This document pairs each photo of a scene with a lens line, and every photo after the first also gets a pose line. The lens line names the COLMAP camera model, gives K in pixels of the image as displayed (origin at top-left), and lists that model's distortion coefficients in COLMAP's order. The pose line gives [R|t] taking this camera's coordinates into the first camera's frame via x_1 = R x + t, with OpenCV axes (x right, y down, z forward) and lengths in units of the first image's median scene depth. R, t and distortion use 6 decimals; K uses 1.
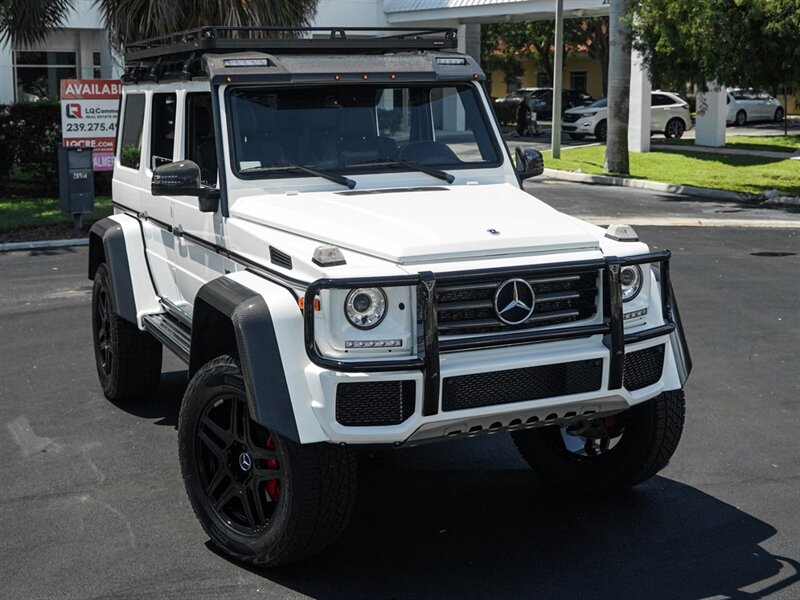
lens RADIAL K [[1263.0, 0, 383.4], [0, 1263.0, 303.5], [0, 0, 1]] dist [-0.000984, 0.061230]
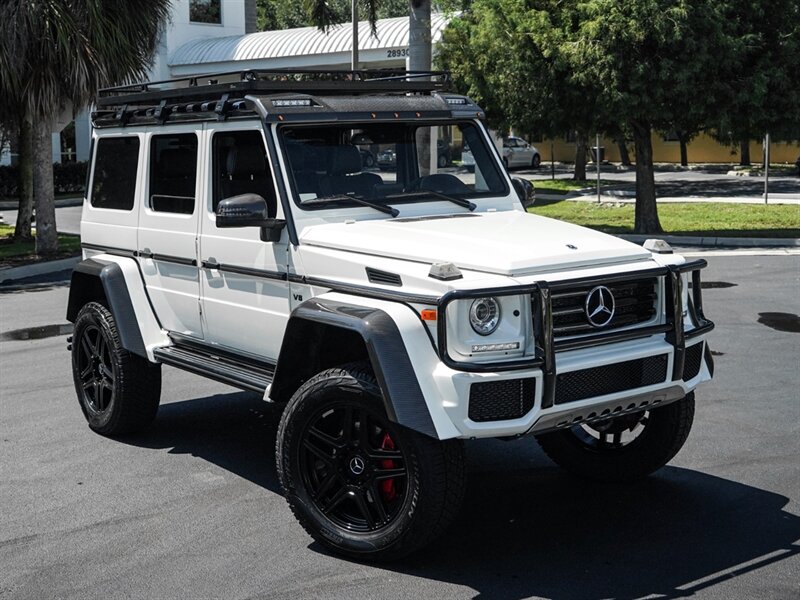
lens RADIAL K [[1263.0, 0, 383.4], [0, 1263.0, 303.5], [0, 0, 1]] dist [-0.000984, 0.061230]
pose [[0.977896, -0.039120, 0.205399, -0.307475], [0.047599, 0.998199, -0.036501, 0.027026], [-0.203601, 0.045471, 0.977997, -0.072063]]
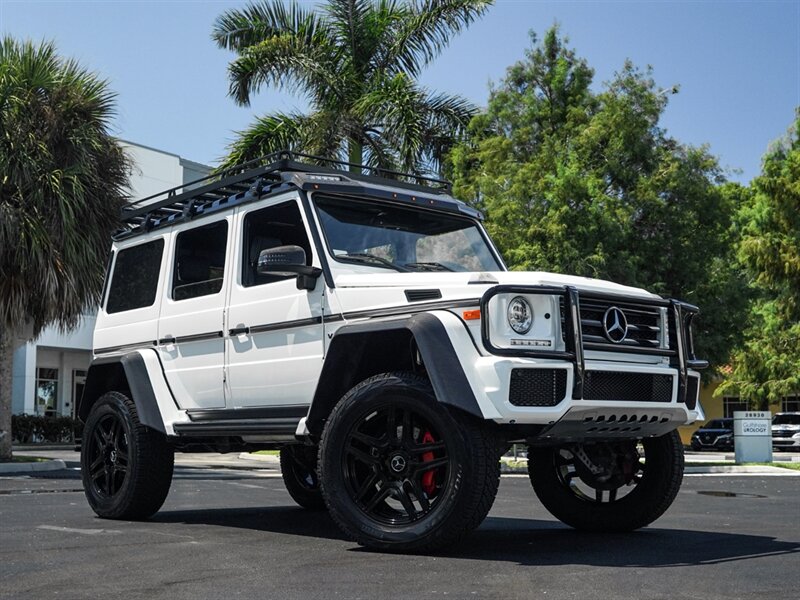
lens RADIAL K [[1223.2, 0, 399.7], [0, 1223.2, 341.9], [0, 0, 1]] dist [-0.016866, 0.070016]
pose [[0.954938, 0.029199, 0.295365, -0.448430], [0.046183, 0.968411, -0.245047, 0.295296], [-0.293190, 0.247646, 0.923424, -0.069461]]
